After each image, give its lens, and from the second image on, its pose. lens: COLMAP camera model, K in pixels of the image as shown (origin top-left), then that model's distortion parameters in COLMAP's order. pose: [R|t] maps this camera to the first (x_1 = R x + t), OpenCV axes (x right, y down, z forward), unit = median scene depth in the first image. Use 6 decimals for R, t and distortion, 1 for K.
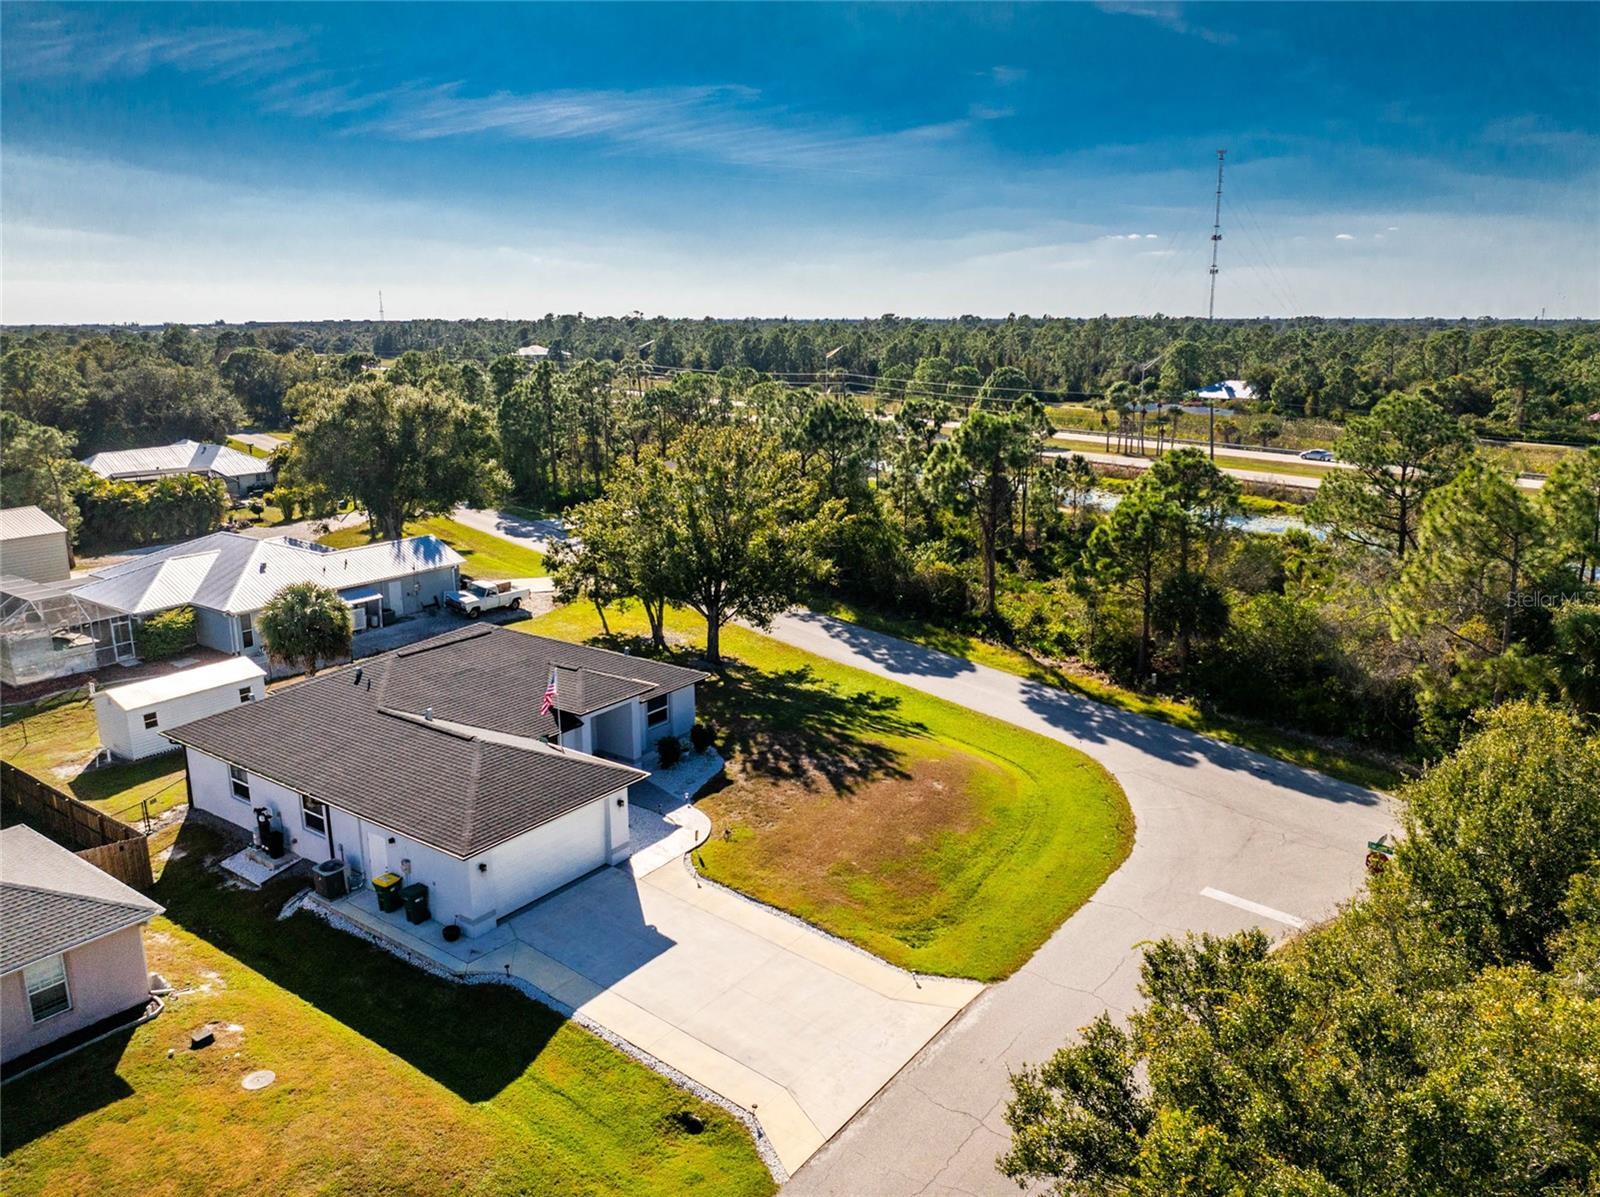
lens RADIAL K [[1159.8, 0, 799.2], [0, 1159.8, 567.3], [0, 0, 1]] dist [-0.030359, -0.002667]
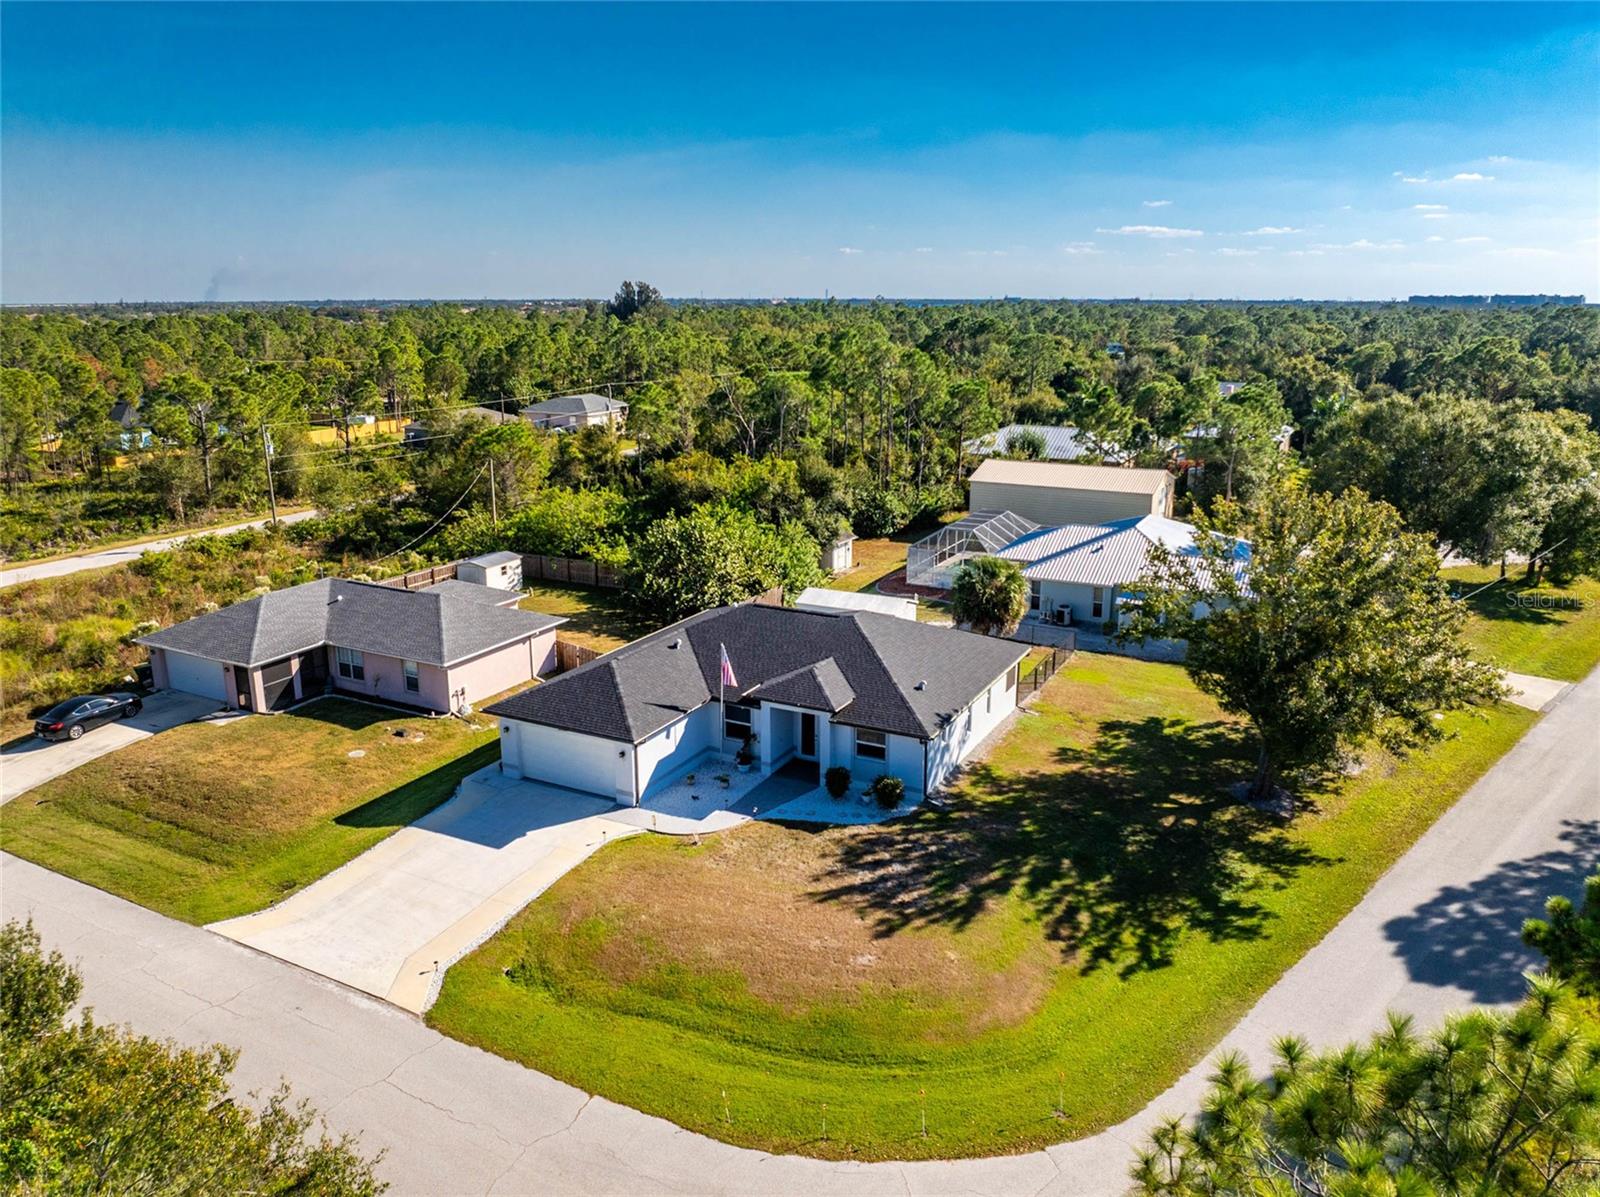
lens RADIAL K [[1147.7, 0, 798.7], [0, 1147.7, 593.6], [0, 0, 1]] dist [-0.034725, -0.001228]
pose [[0.144497, 0.246069, -0.958421, 0.624815], [-0.205194, 0.954983, 0.214250, -0.155122], [0.967996, 0.165703, 0.188484, 0.628813]]
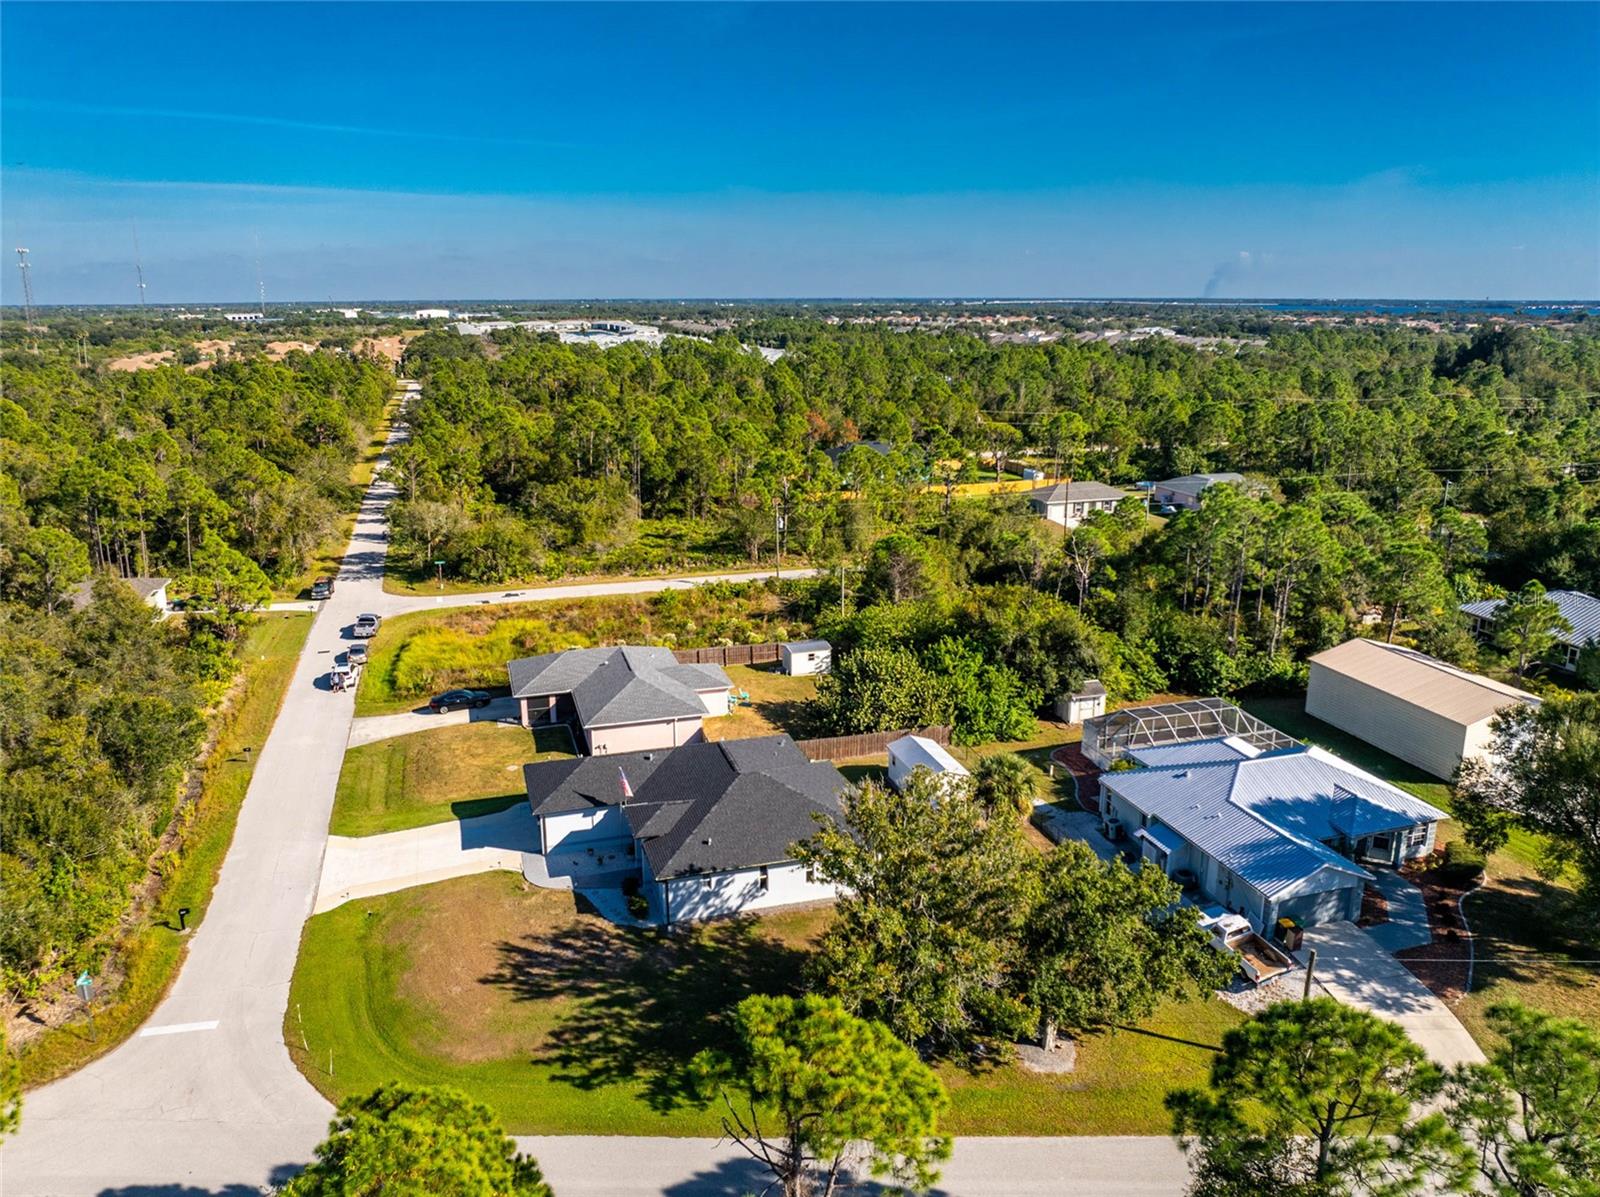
lens RADIAL K [[1128.8, 0, 802.0], [0, 1128.8, 594.7], [0, 0, 1]] dist [-0.034195, -0.004777]
pose [[-0.604952, 0.202822, -0.769998, 0.582435], [-0.163104, 0.914947, 0.369146, -0.550942], [0.779378, 0.348905, -0.520418, 1.416043]]
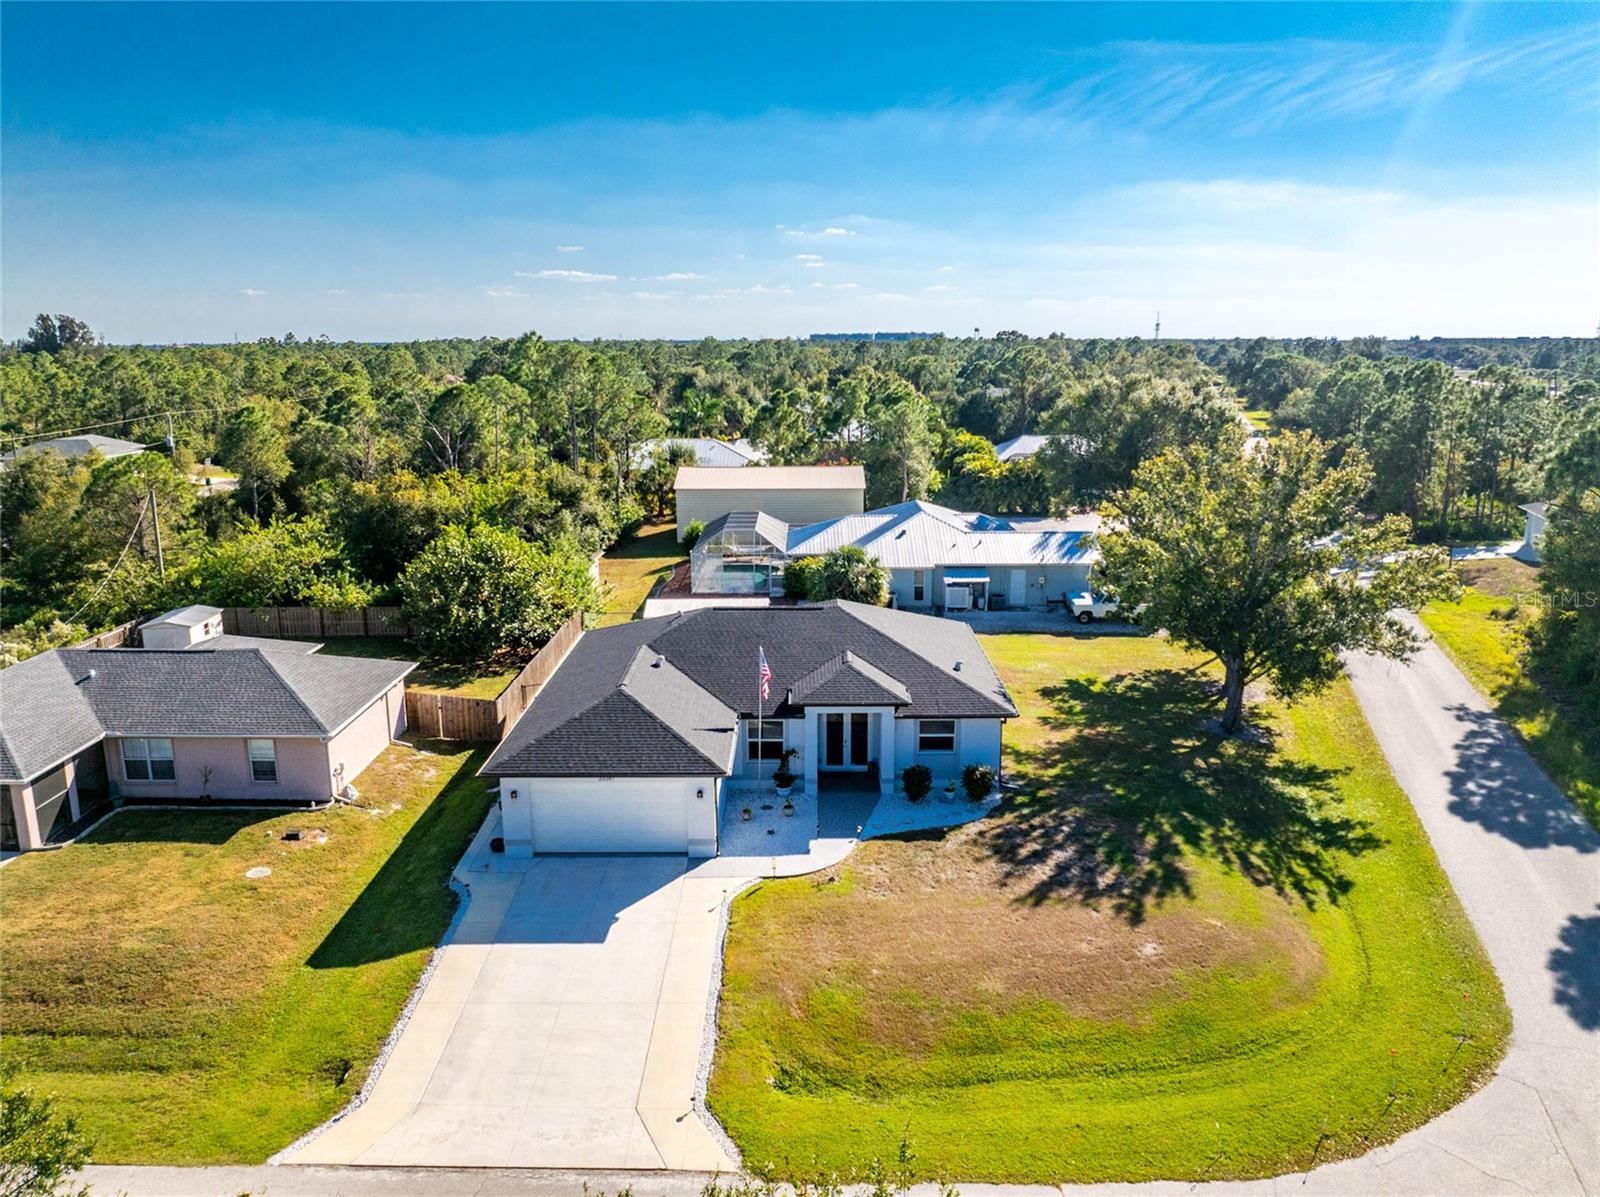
lens RADIAL K [[1147.7, 0, 798.7], [0, 1147.7, 593.6], [0, 0, 1]] dist [-0.034725, -0.001228]
pose [[0.579328, 0.174020, -0.796302, 0.400506], [-0.165182, 0.981738, 0.094370, -0.035598], [0.798182, 0.076864, 0.597493, 0.341517]]
